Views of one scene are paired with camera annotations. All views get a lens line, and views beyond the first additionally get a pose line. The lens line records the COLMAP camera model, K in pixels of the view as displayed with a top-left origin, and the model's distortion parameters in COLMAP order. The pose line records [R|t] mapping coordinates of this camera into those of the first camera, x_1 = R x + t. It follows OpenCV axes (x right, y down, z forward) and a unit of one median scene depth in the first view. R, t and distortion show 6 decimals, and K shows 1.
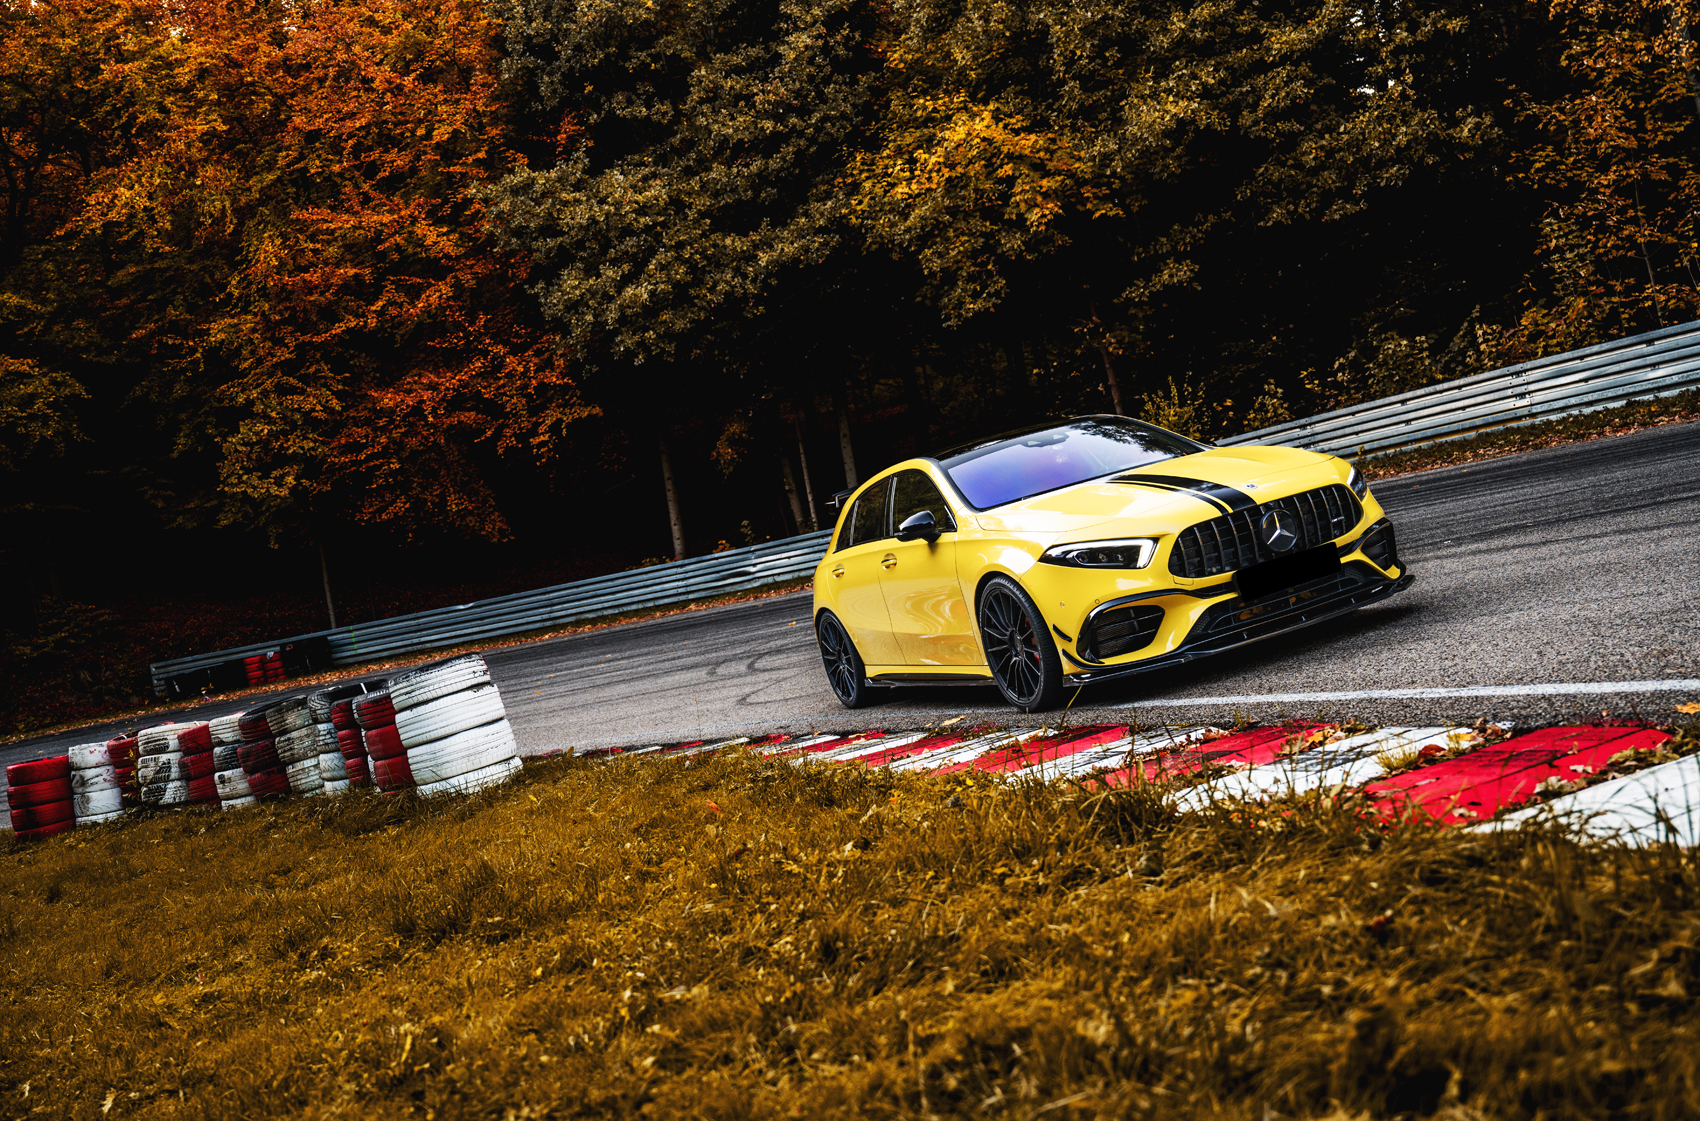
lens RADIAL K [[1435.0, 0, 853.5], [0, 1435.0, 557.0], [0, 0, 1]] dist [-0.002049, -0.000635]
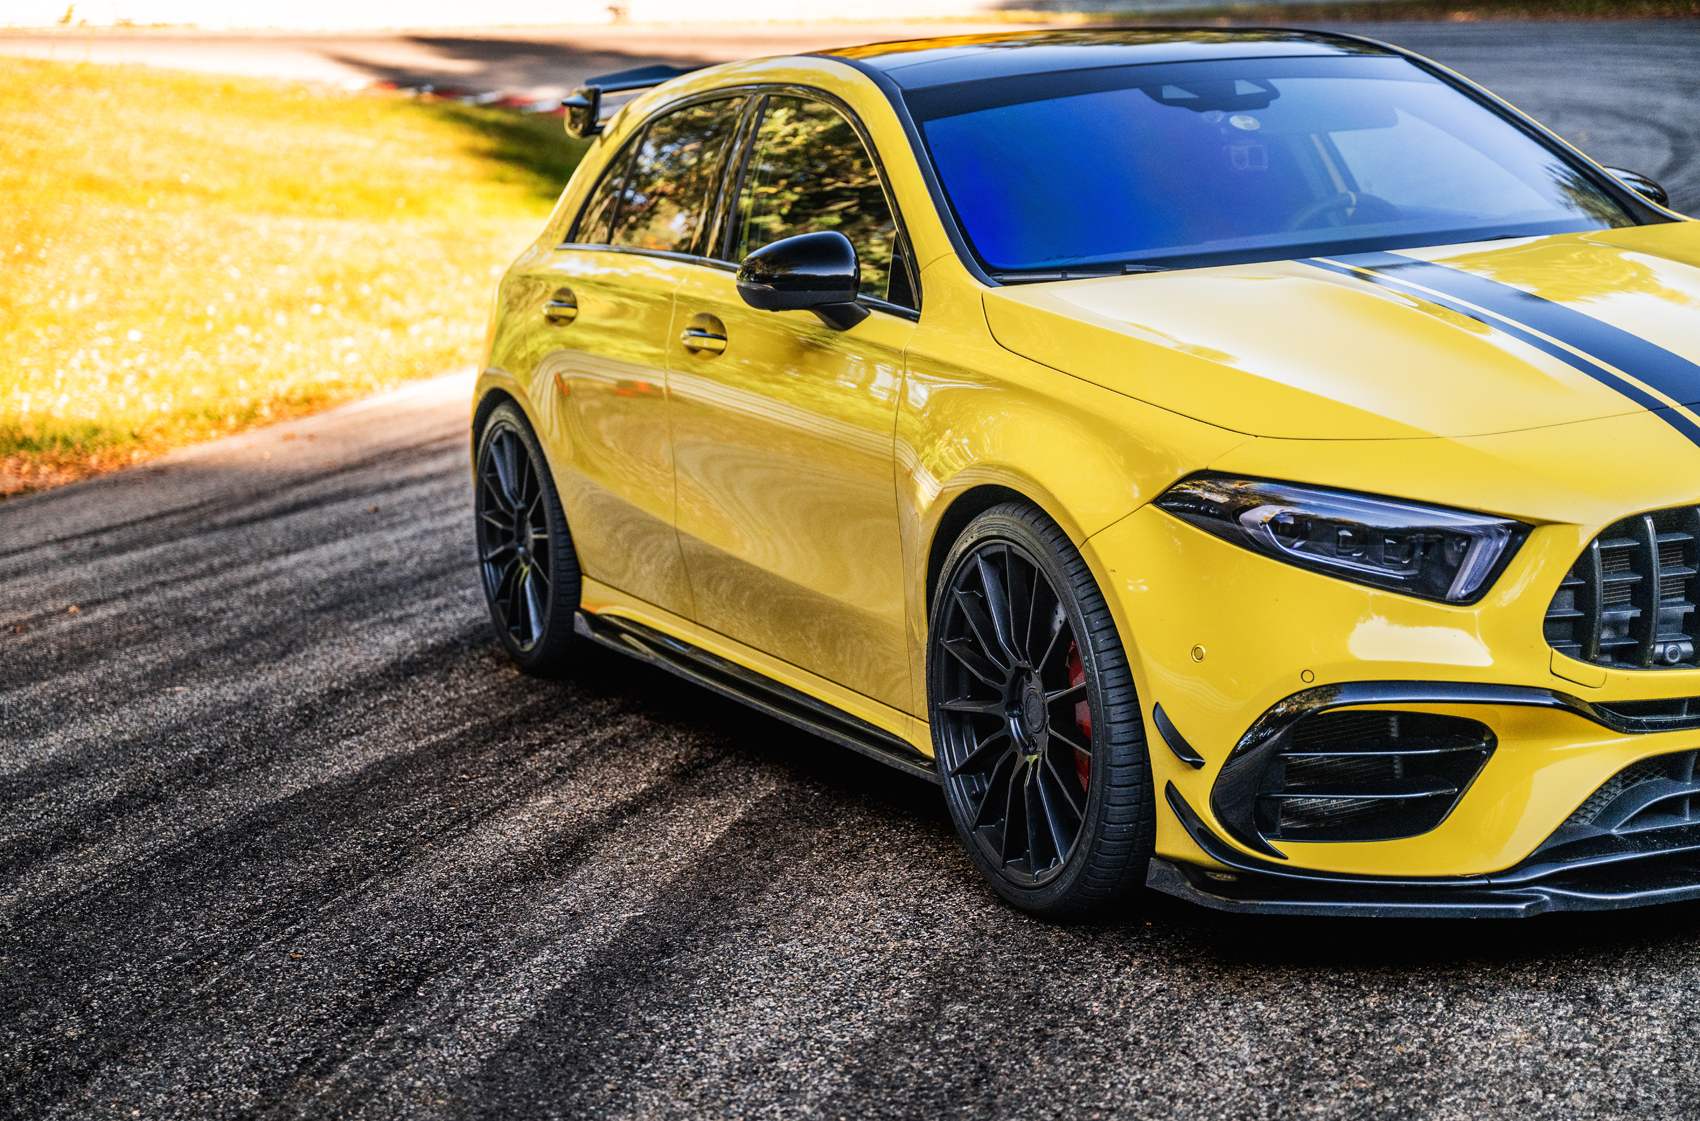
lens RADIAL K [[3137.3, 0, 850.0], [0, 3137.3, 560.5], [0, 0, 1]] dist [0.013462, -0.034591]
pose [[0.977947, 0.184129, 0.098567, -0.005166], [-0.196393, 0.971316, 0.134069, -0.048096], [-0.071054, -0.150471, 0.986058, 0.208840]]
